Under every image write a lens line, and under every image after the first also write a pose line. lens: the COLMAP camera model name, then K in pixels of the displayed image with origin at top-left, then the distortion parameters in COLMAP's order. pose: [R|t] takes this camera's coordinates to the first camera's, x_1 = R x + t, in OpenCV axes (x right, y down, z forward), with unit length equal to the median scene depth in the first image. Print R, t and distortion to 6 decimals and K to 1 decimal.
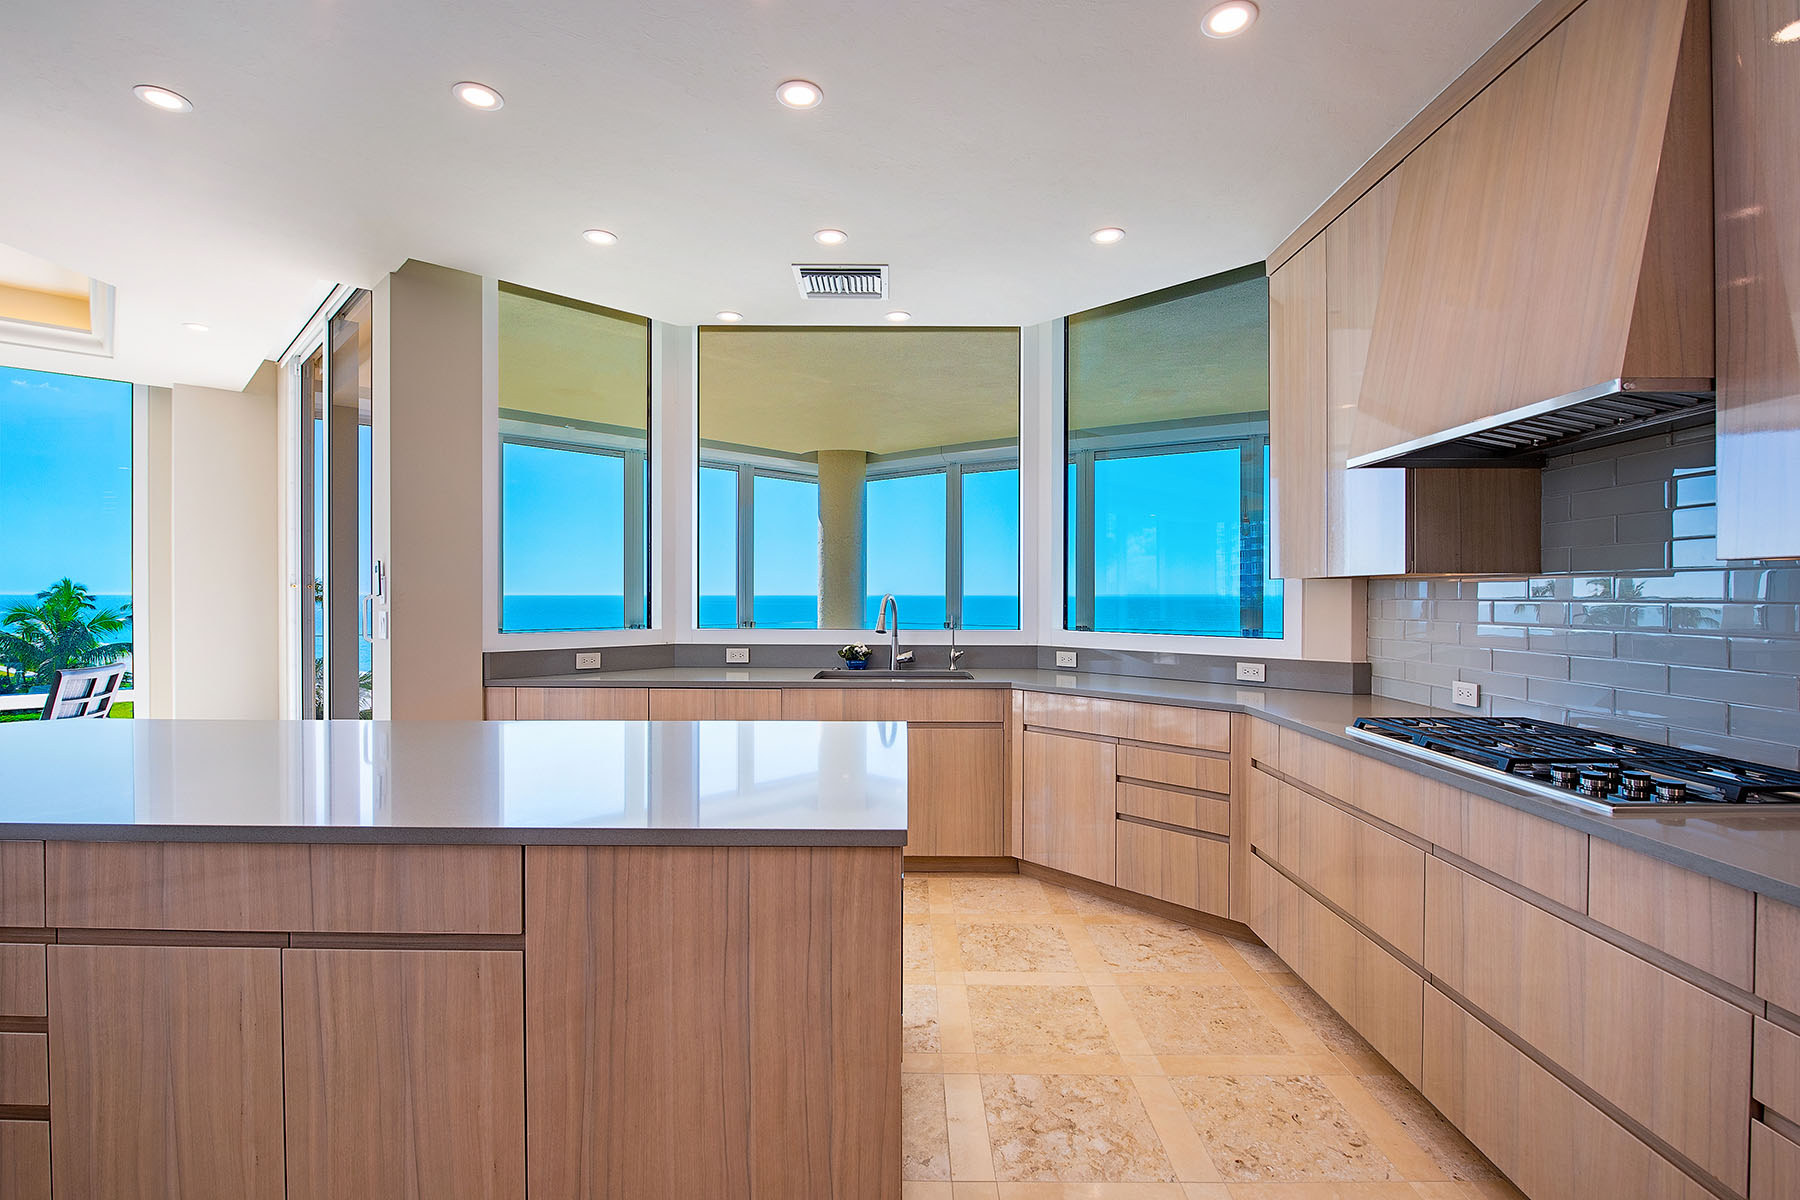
lens RADIAL K [[829.5, 0, 900.0], [0, 829.5, 600.0], [0, 0, 1]] dist [0.001544, 0.000390]
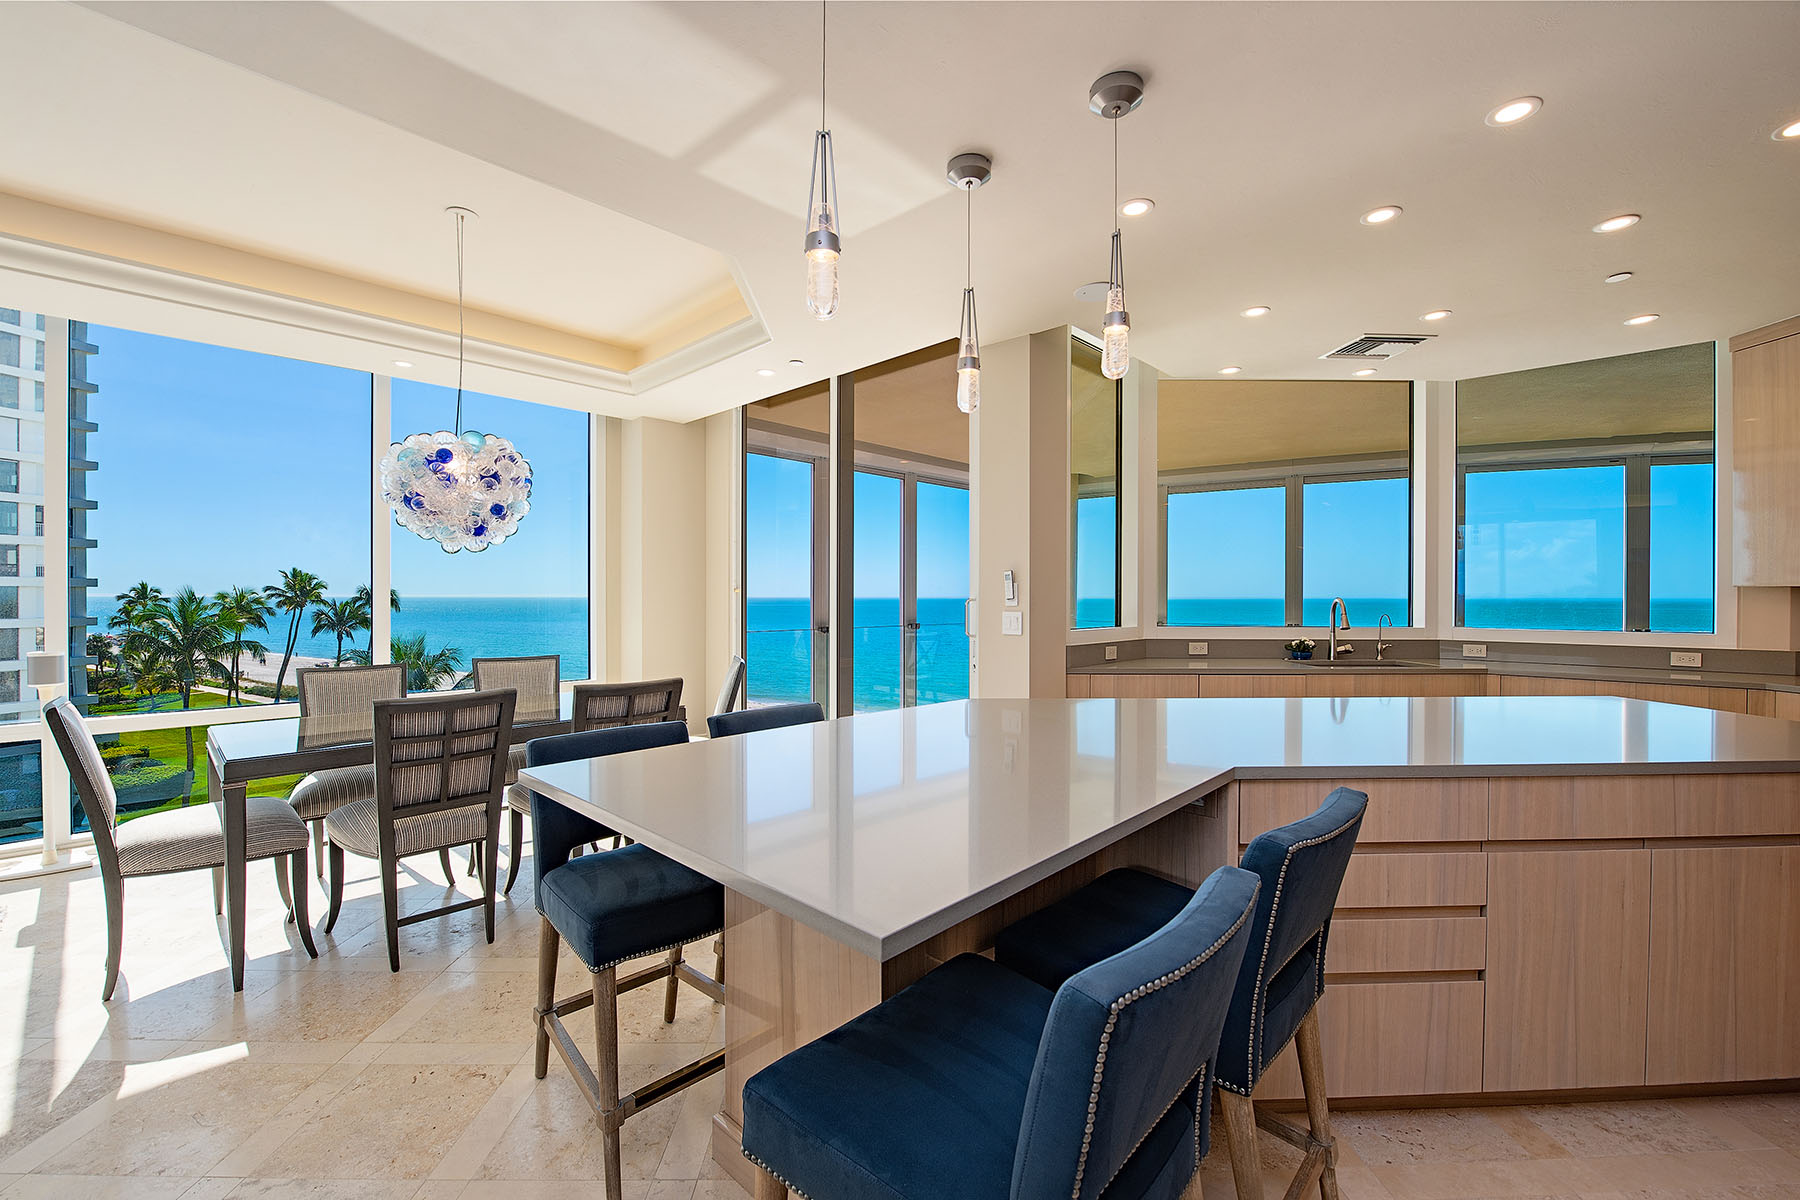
lens RADIAL K [[733.3, 0, 900.0], [0, 733.3, 600.0], [0, 0, 1]] dist [-0.022869, -0.000004]
pose [[0.998658, 0.003067, 0.051703, -0.751283], [-0.002784, 0.999981, -0.005543, 0.003435], [-0.051719, 0.005392, 0.998647, -0.049422]]
